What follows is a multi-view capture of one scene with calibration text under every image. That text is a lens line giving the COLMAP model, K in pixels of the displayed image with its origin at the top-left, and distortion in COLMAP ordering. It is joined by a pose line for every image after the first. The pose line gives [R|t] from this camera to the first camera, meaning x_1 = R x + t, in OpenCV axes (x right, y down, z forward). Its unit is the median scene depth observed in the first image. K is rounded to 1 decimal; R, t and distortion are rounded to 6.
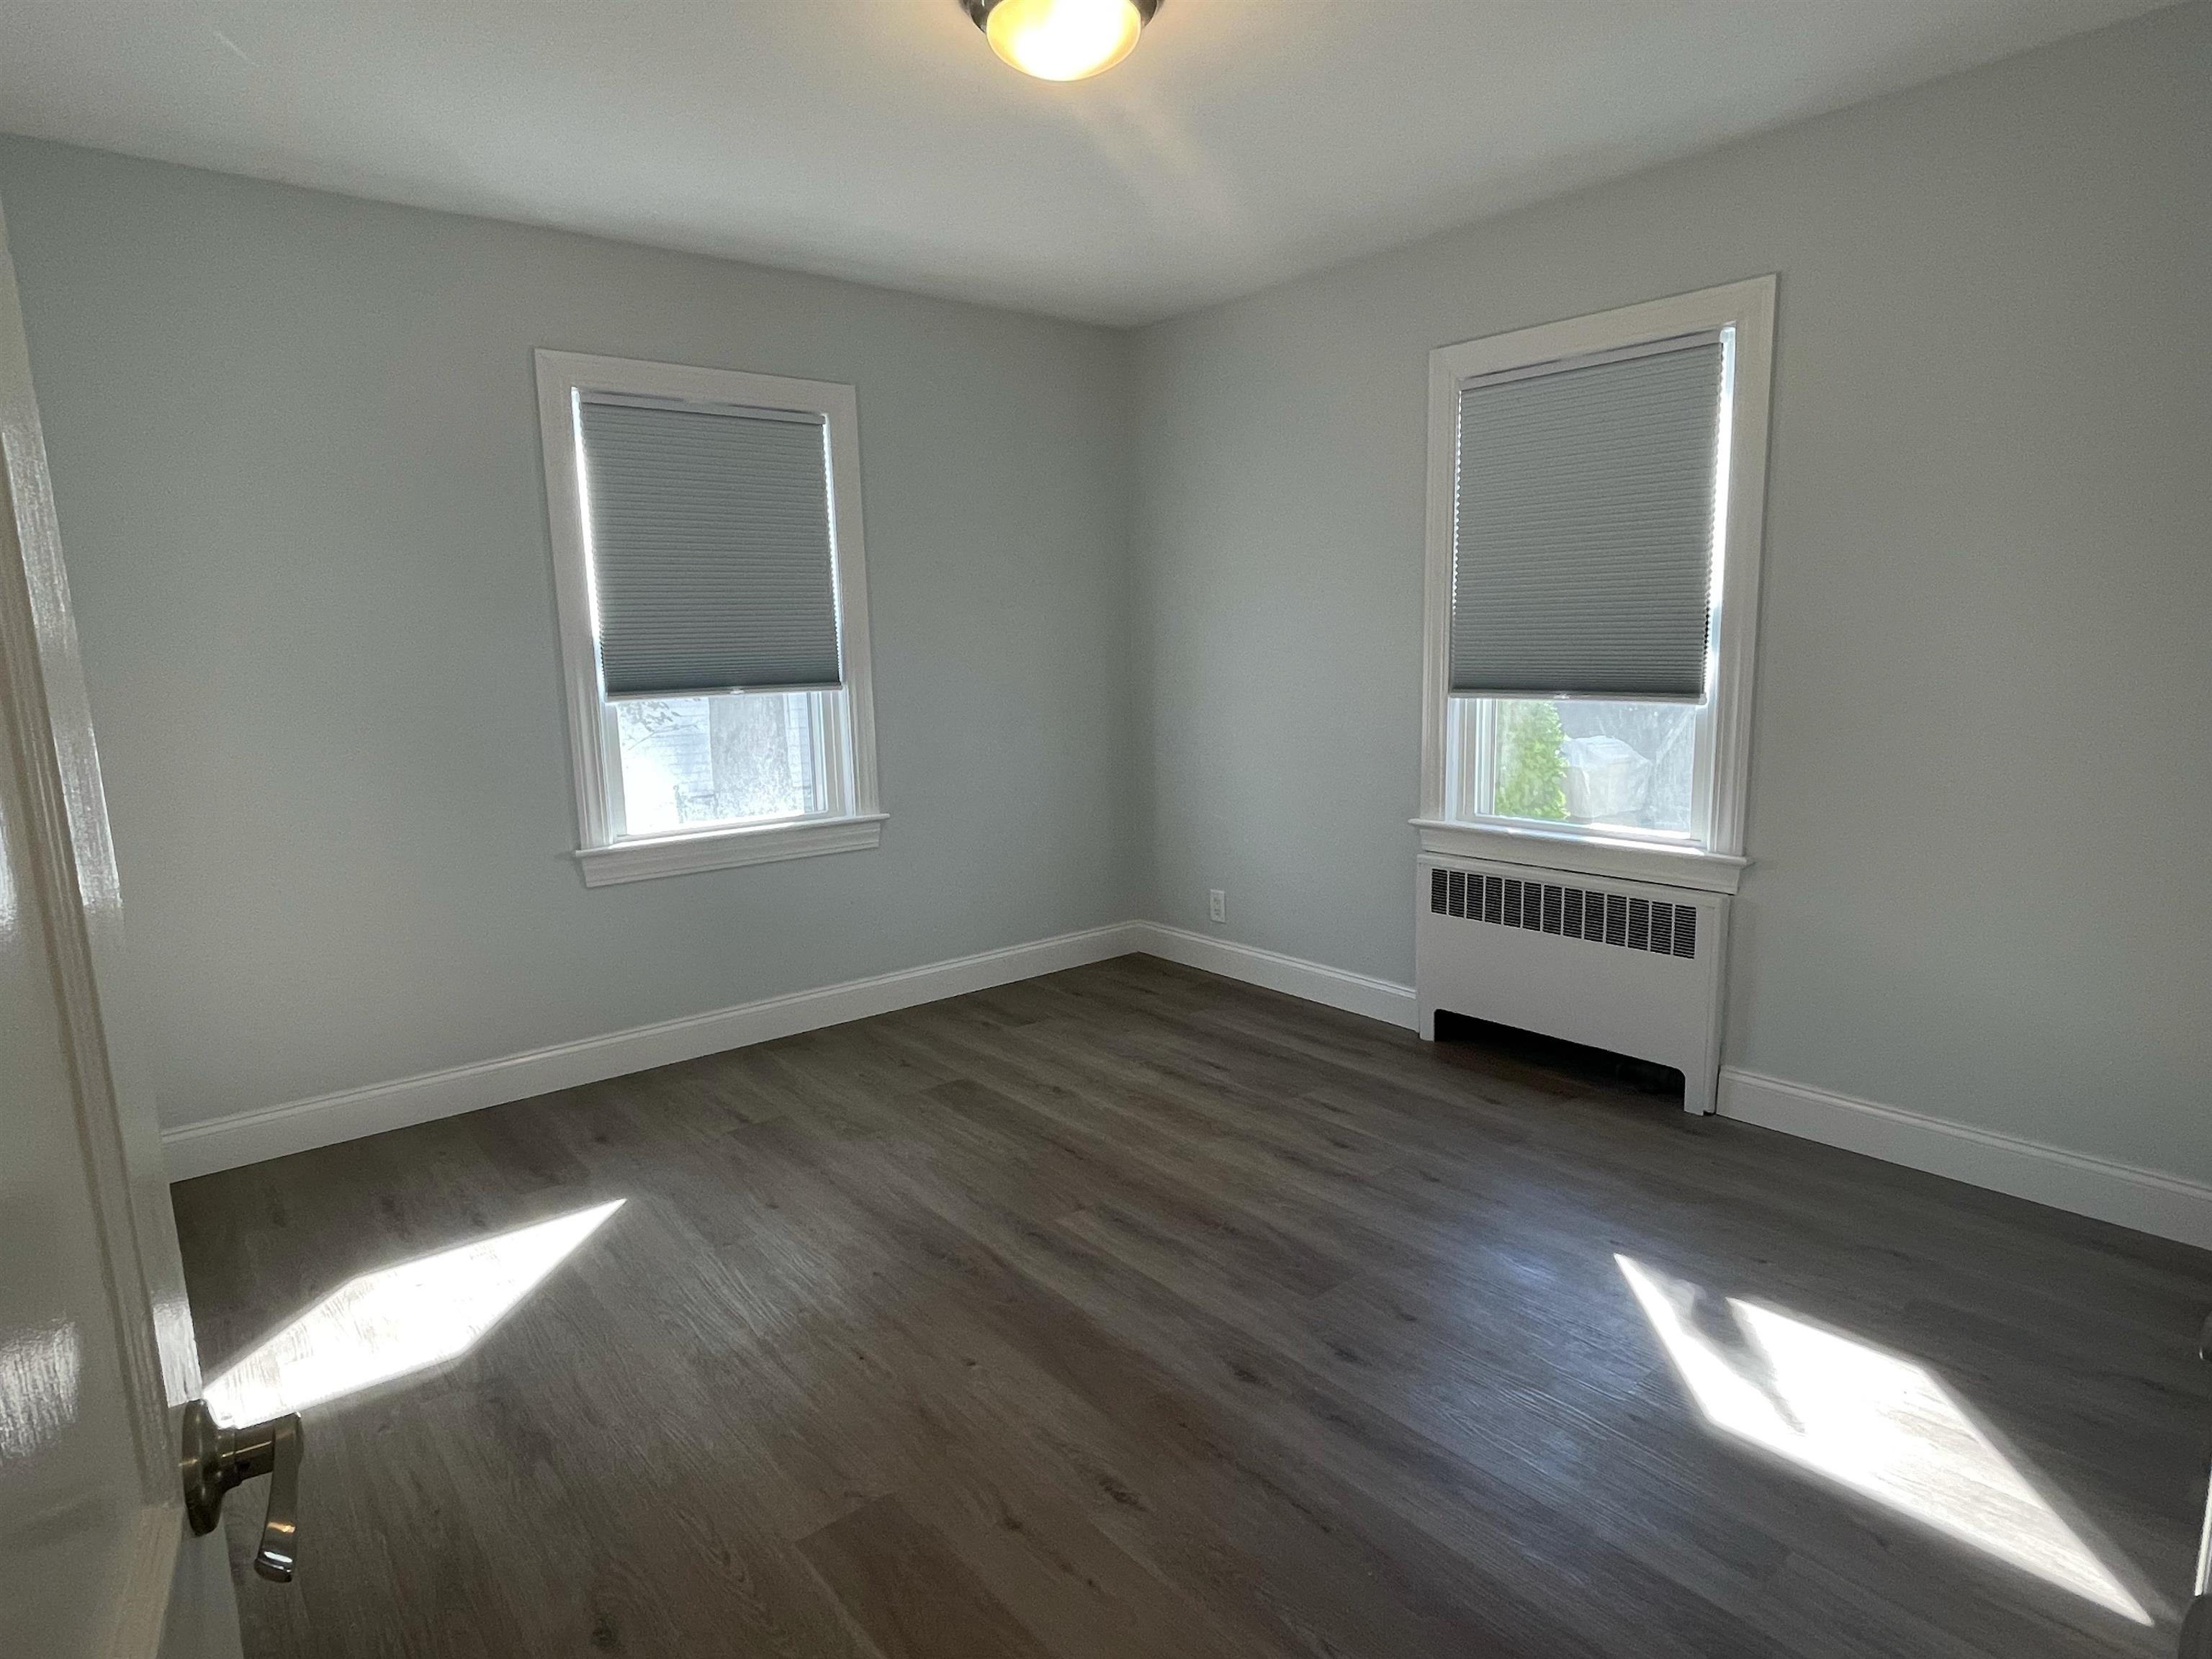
lens RADIAL K [[1218.4, 0, 1111.3], [0, 1218.4, 831.2], [0, 0, 1]] dist [-0.006801, 0.003814]
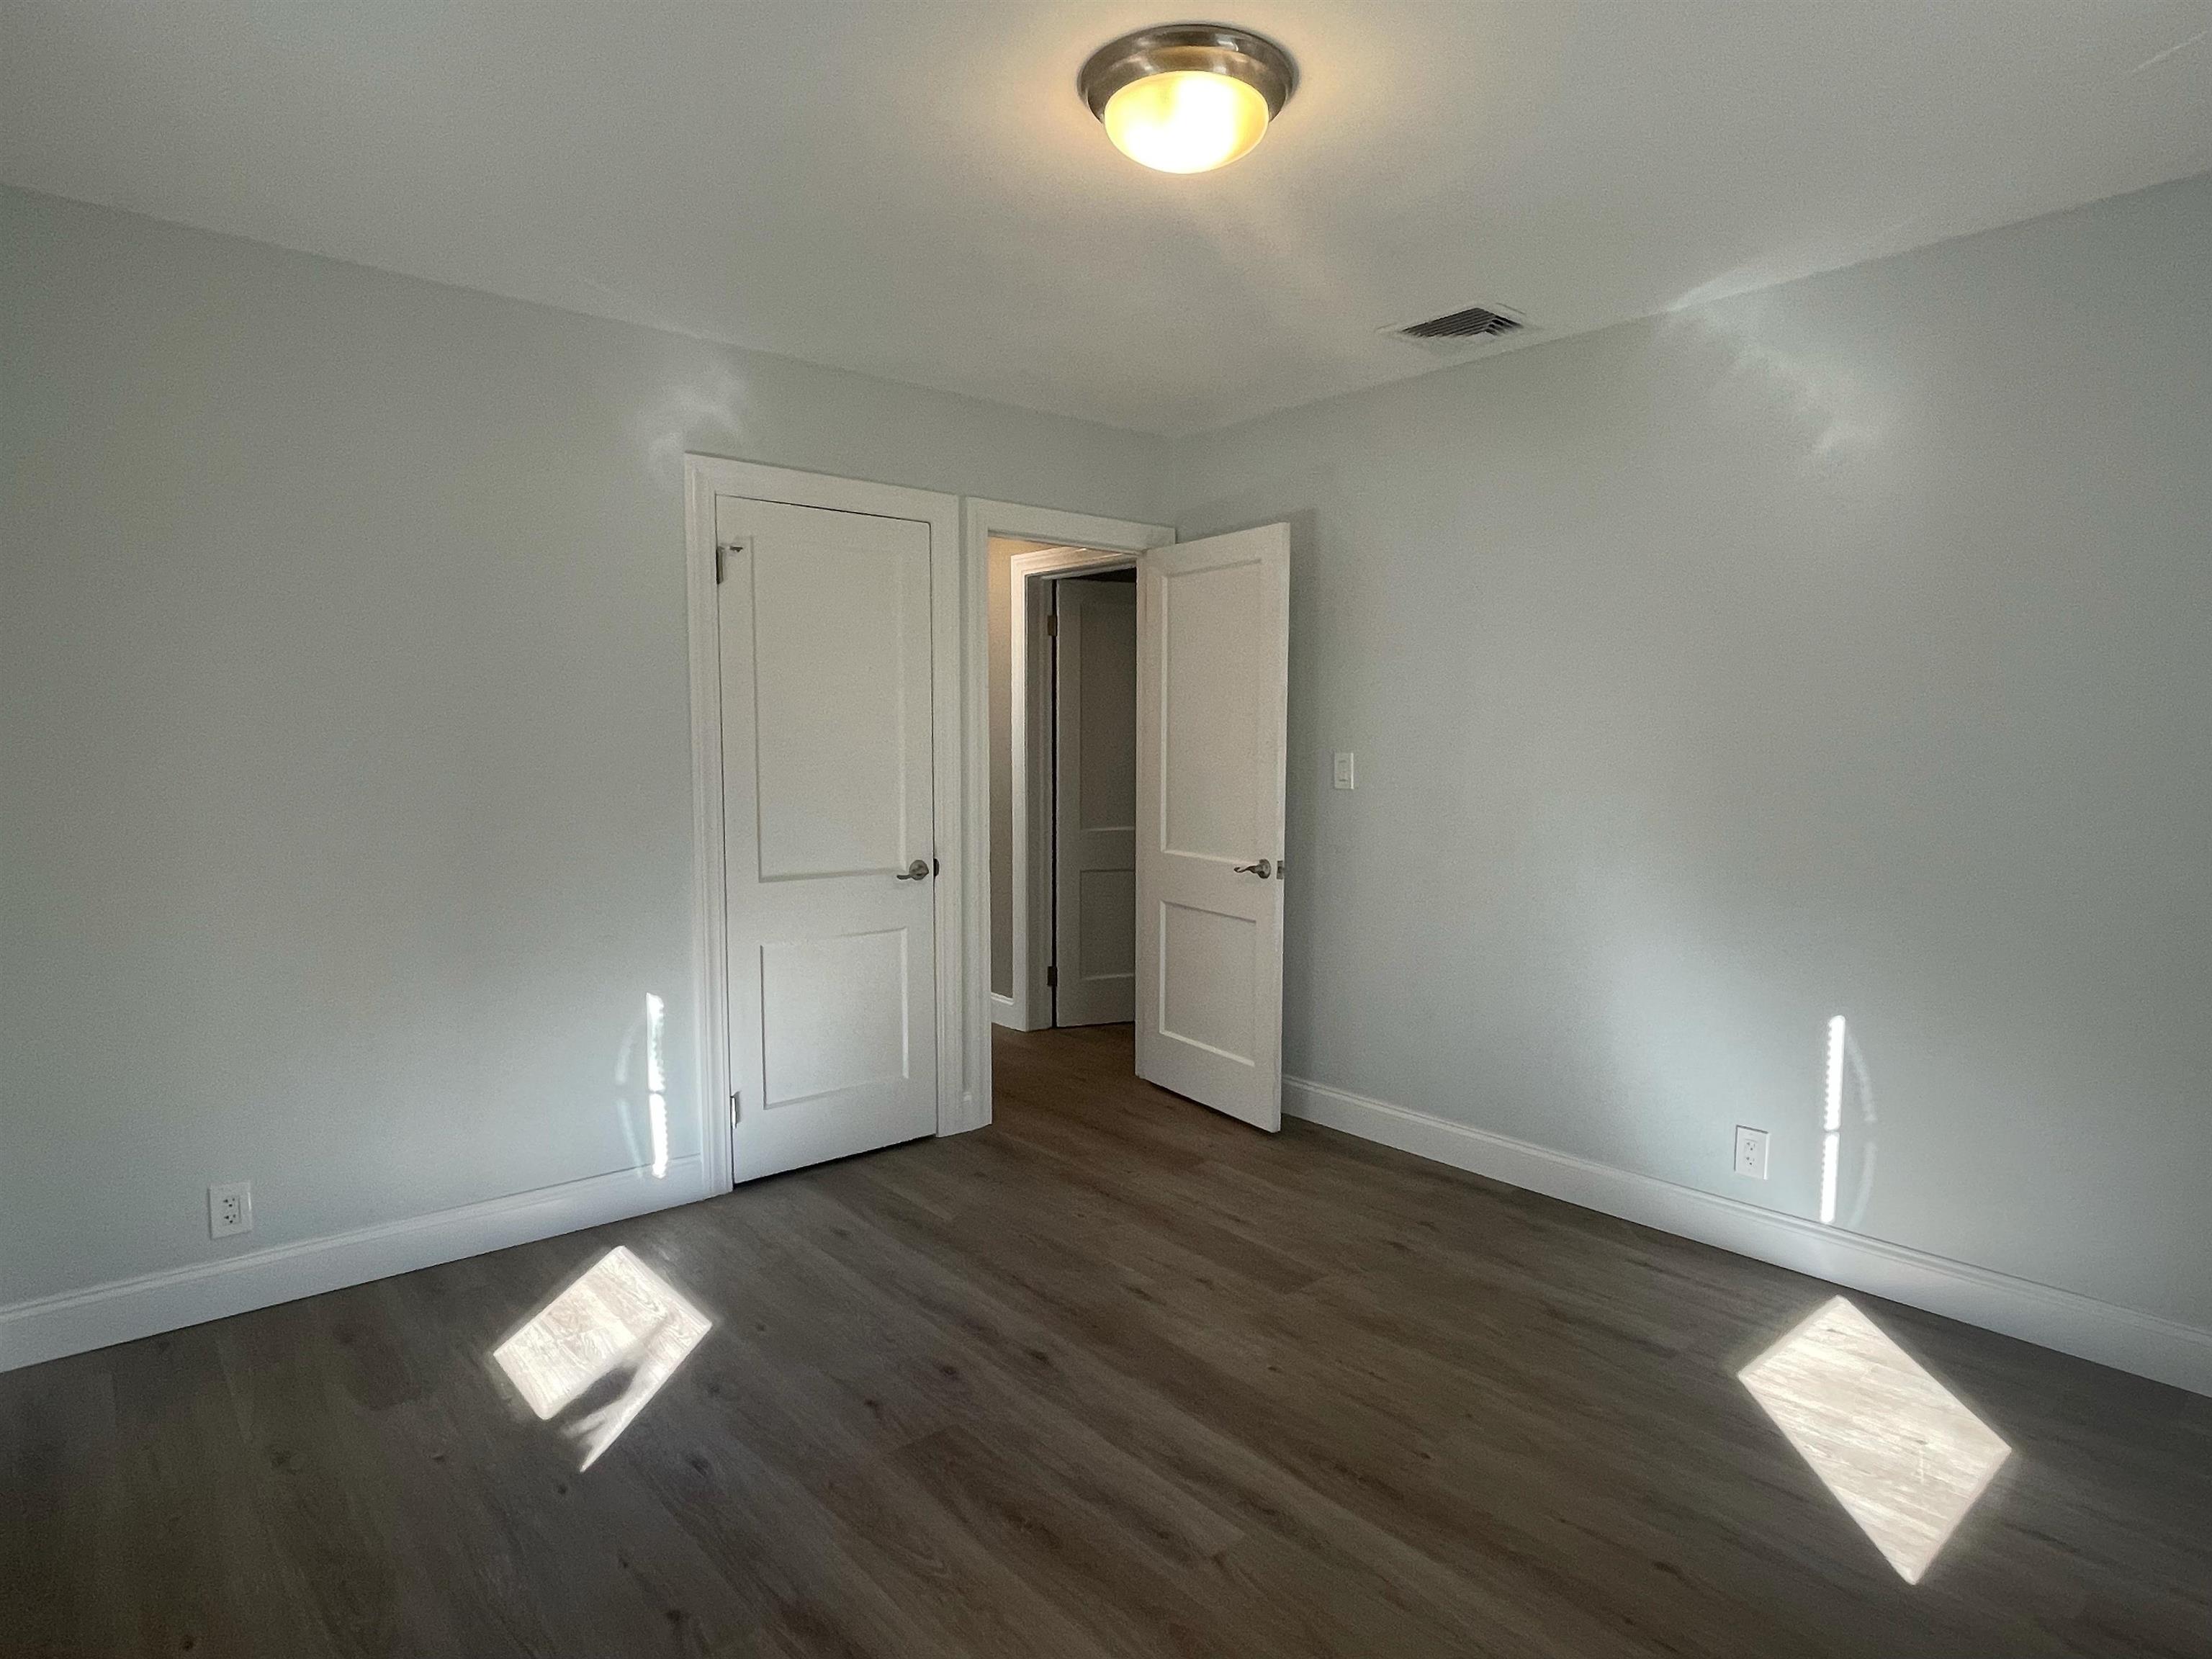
lens RADIAL K [[1218.4, 0, 1101.0], [0, 1218.4, 831.6], [0, 0, 1]] dist [-0.006801, 0.003814]
pose [[-0.999660, 0.022400, -0.013332, 0.049939], [0.018675, 0.972244, 0.233223, -0.315299], [0.018187, 0.232895, -0.972332, 1.896044]]
